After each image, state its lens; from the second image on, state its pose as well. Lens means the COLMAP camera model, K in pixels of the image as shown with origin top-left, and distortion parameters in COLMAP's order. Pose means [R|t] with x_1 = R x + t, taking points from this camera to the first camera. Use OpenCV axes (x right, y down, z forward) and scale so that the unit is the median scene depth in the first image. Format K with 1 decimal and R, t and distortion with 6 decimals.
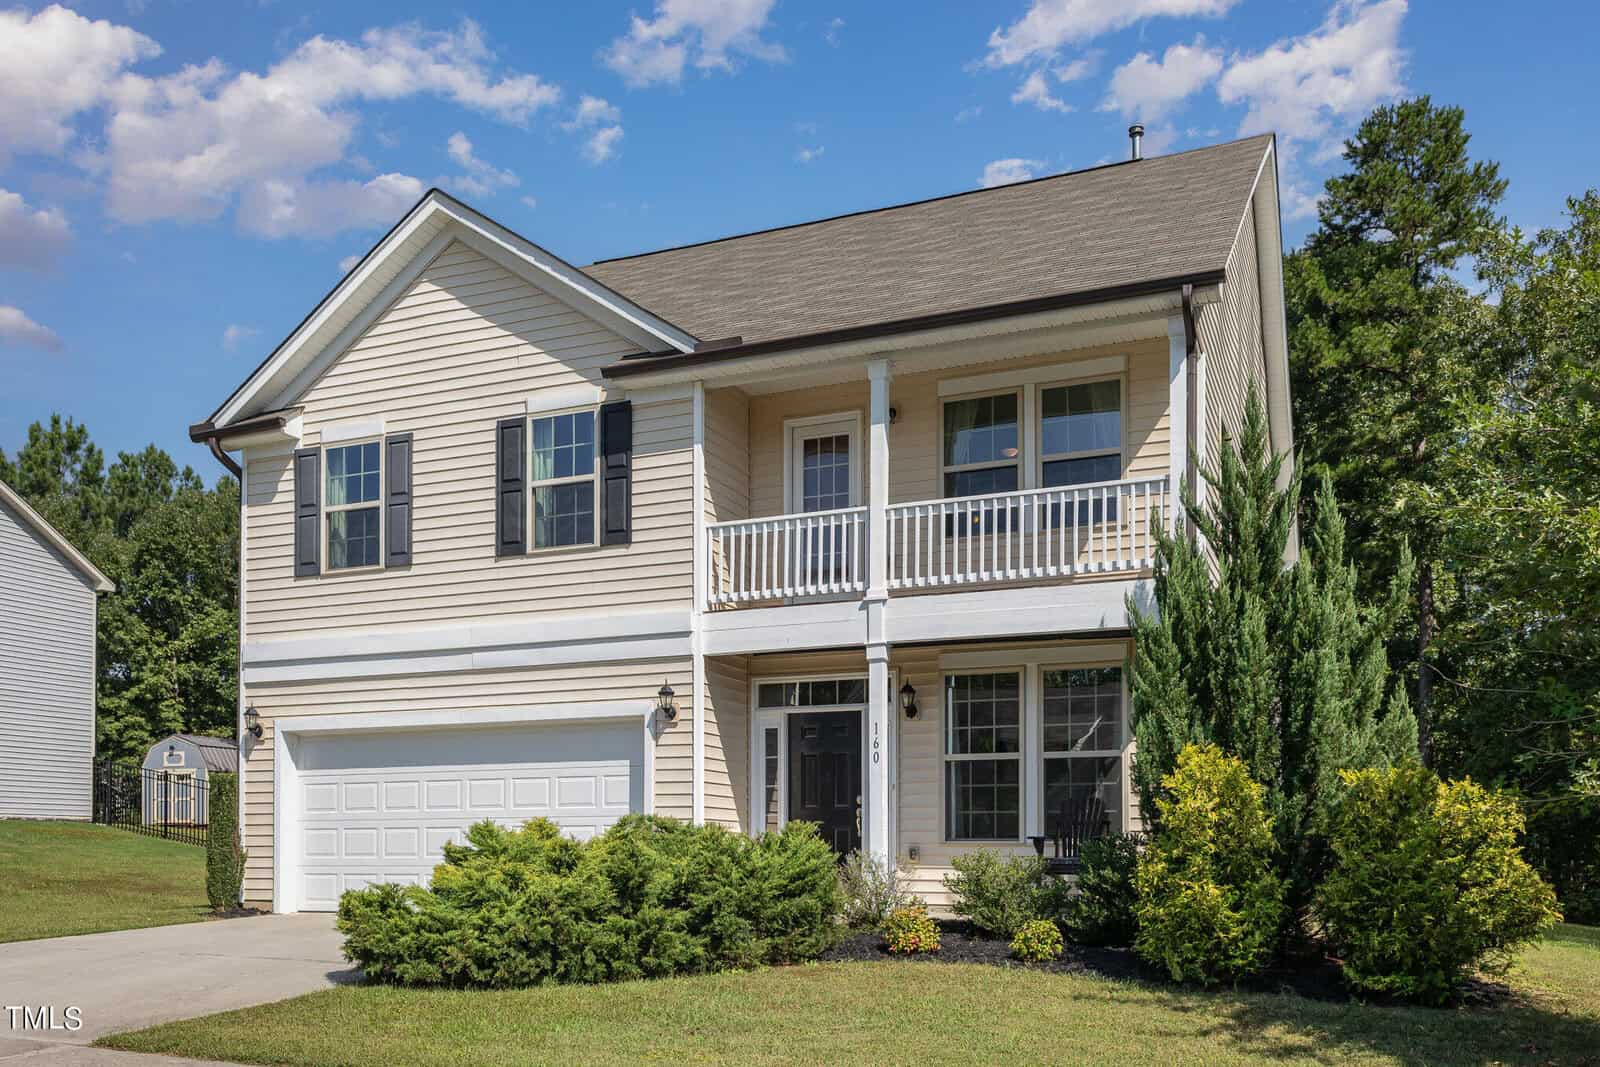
lens RADIAL K [[790.2, 0, 803.1], [0, 790.2, 514.6], [0, 0, 1]] dist [0.002044, 0.000659]
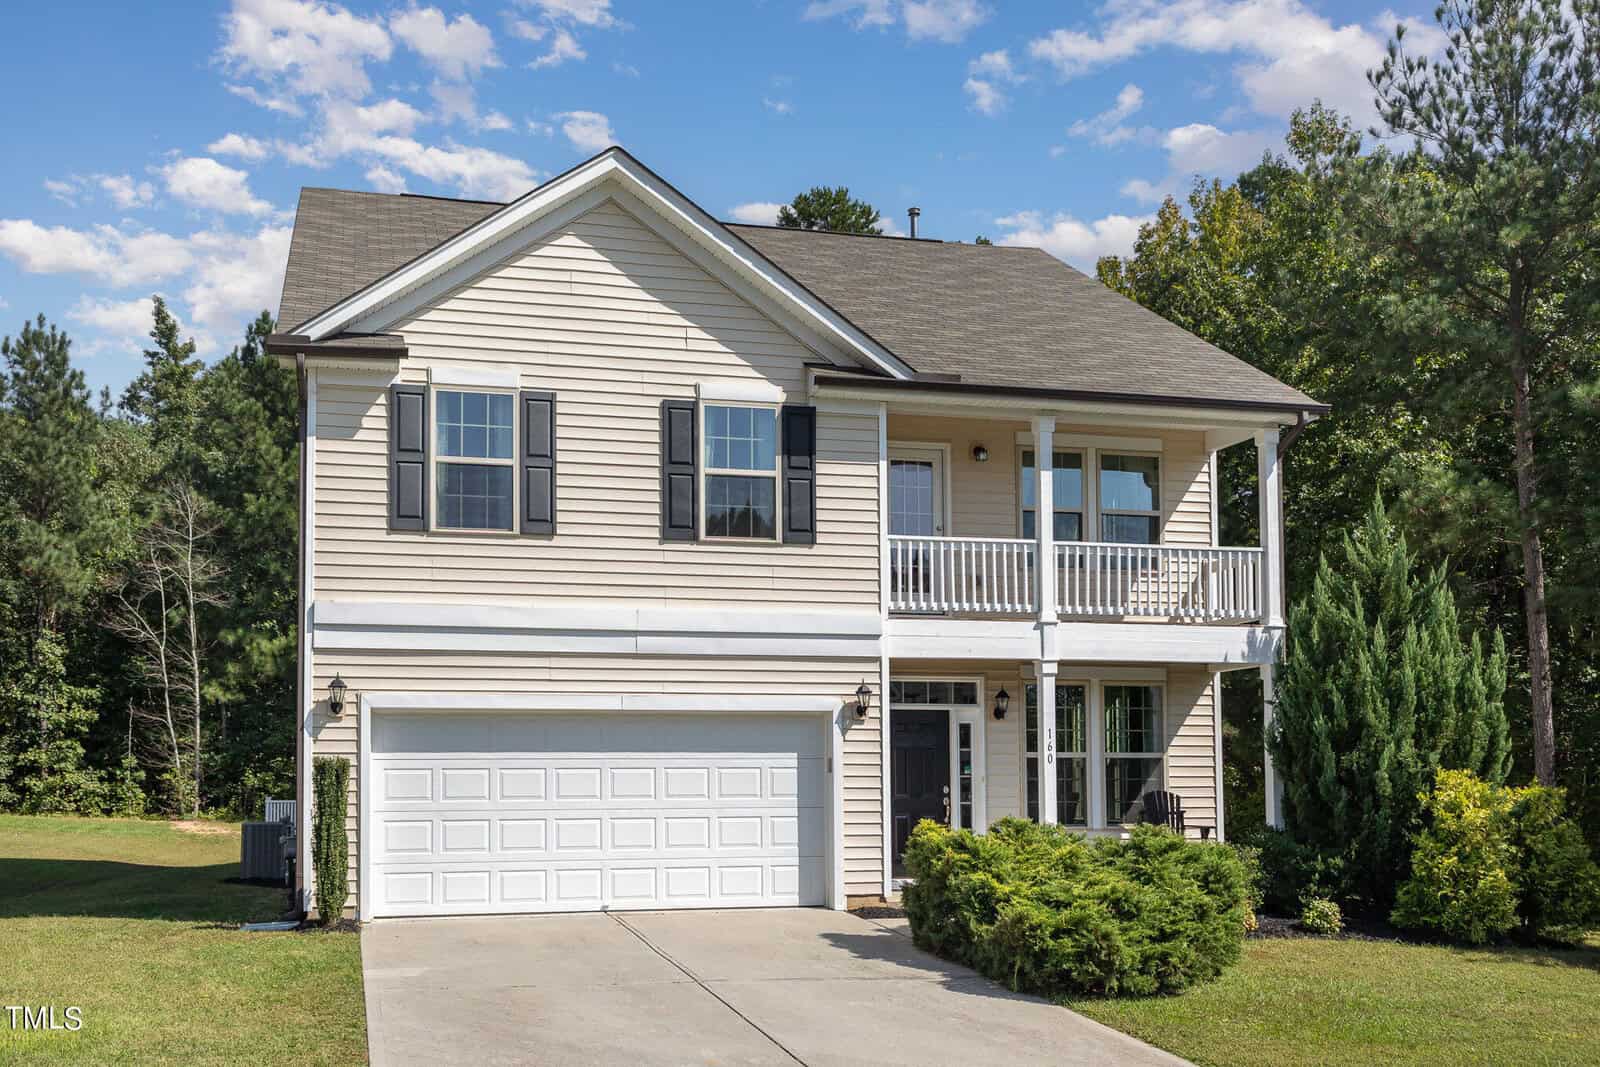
lens RADIAL K [[790.2, 0, 803.1], [0, 790.2, 514.6], [0, 0, 1]] dist [0.002044, 0.000659]
pose [[0.928241, 0.143198, 0.343312, -0.557198], [-0.131971, 0.989672, -0.055978, 0.054591], [-0.347782, 0.006654, 0.937552, 0.035305]]
